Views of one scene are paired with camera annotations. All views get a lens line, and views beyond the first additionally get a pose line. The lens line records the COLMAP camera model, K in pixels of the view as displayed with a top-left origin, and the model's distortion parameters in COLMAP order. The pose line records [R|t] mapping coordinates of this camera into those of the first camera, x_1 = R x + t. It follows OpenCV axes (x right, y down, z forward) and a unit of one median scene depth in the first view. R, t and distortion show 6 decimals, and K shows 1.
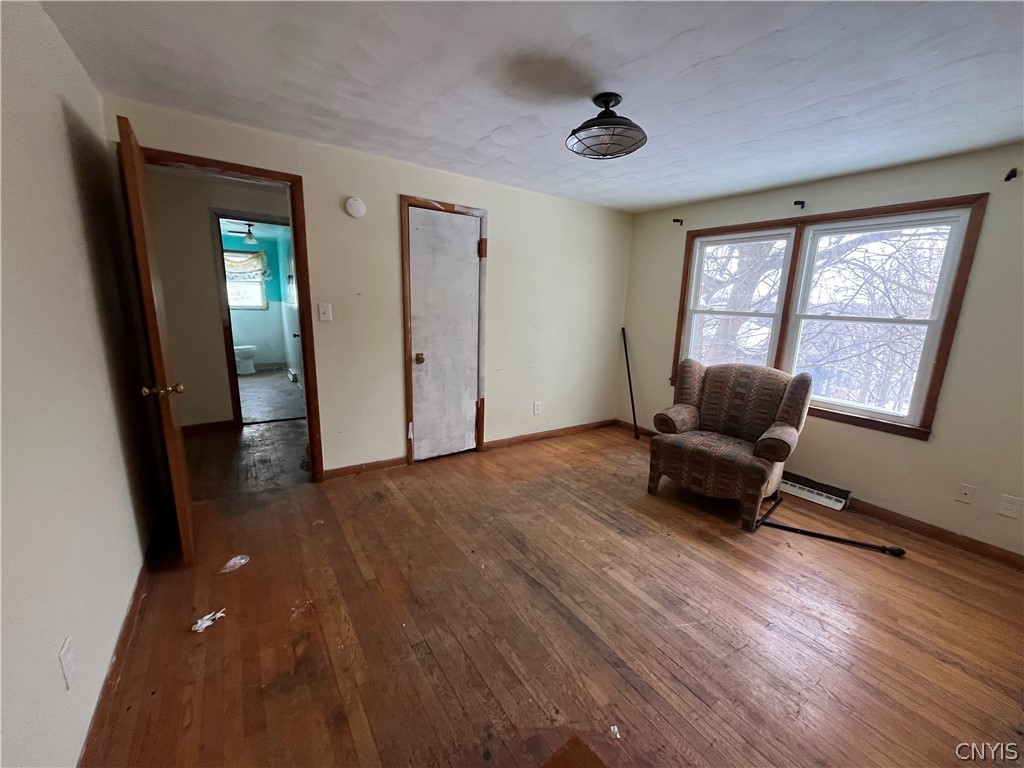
lens RADIAL K [[411.2, 0, 513.0], [0, 411.2, 385.8], [0, 0, 1]] dist [-0.003311, -0.000560]
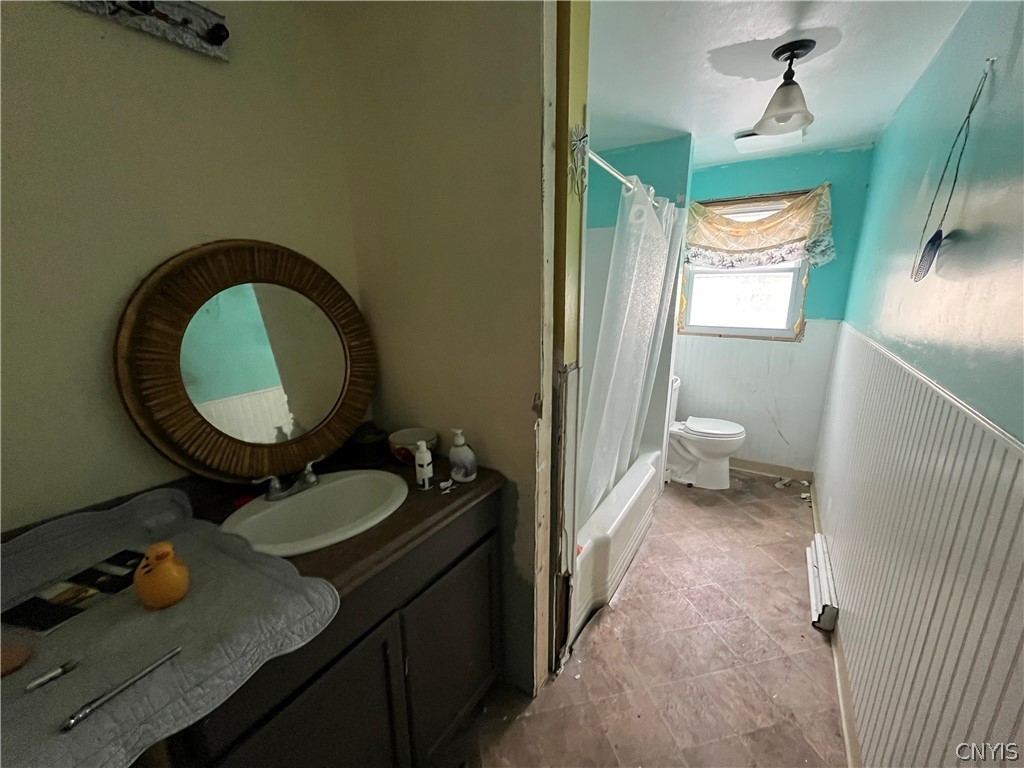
lens RADIAL K [[411.2, 0, 510.5], [0, 411.2, 381.4], [0, 0, 1]] dist [-0.003311, -0.000560]
pose [[0.405423, 0.179657, -0.896301, -0.360287], [-0.174012, 0.977736, 0.117270, -0.149133], [0.897414, 0.108423, 0.427659, 0.606076]]
